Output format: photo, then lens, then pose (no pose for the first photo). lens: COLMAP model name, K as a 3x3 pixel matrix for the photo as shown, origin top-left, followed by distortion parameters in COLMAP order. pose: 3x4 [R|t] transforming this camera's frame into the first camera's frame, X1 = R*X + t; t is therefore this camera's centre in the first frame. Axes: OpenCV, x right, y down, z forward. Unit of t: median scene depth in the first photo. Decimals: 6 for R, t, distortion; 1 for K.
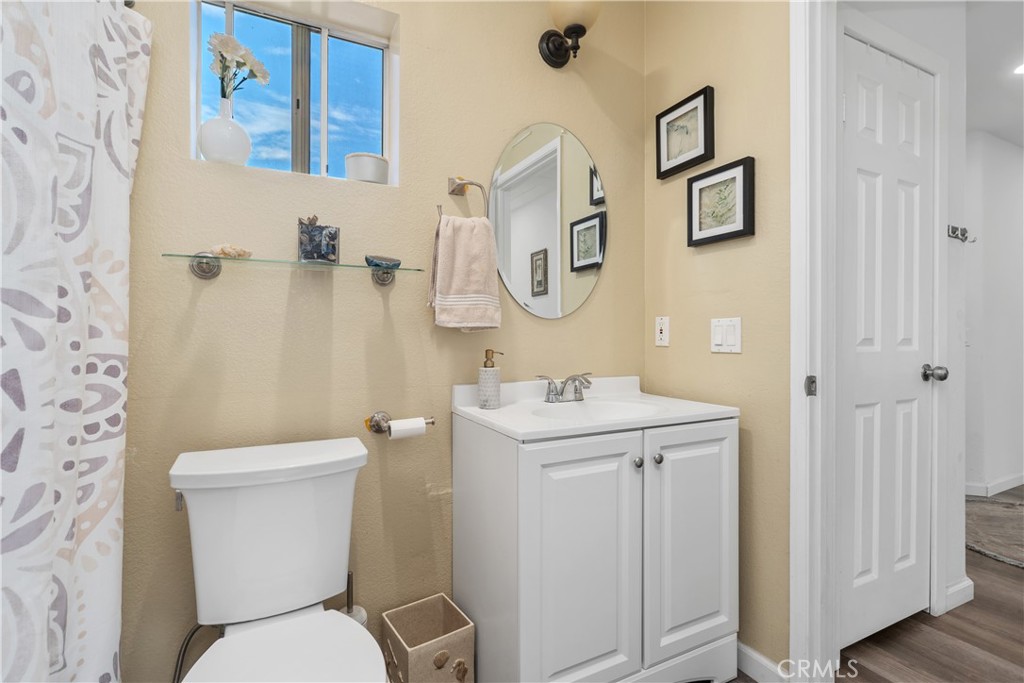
lens RADIAL K [[479.9, 0, 508.5], [0, 479.9, 332.3], [0, 0, 1]] dist [-0.002592, -0.000350]
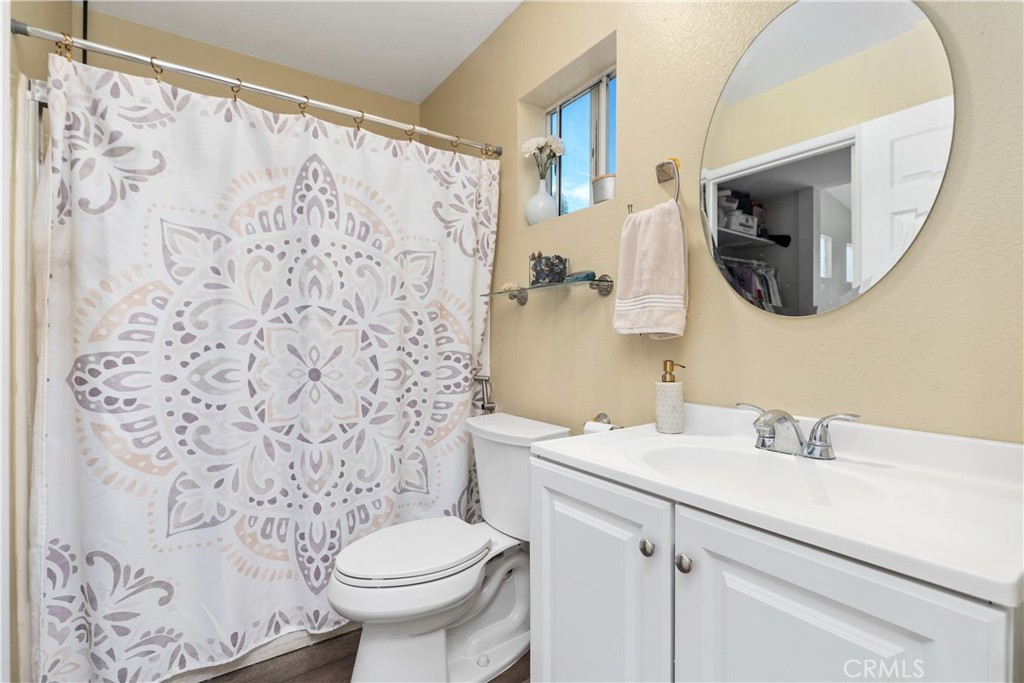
lens RADIAL K [[480.0, 0, 512.7], [0, 480.0, 335.9], [0, 0, 1]] dist [-0.001879, -0.000610]
pose [[0.126986, -0.004836, -0.991893, 1.113444], [0.007084, 0.999967, -0.003968, -0.007240], [0.991879, -0.006522, 0.127016, 0.951012]]
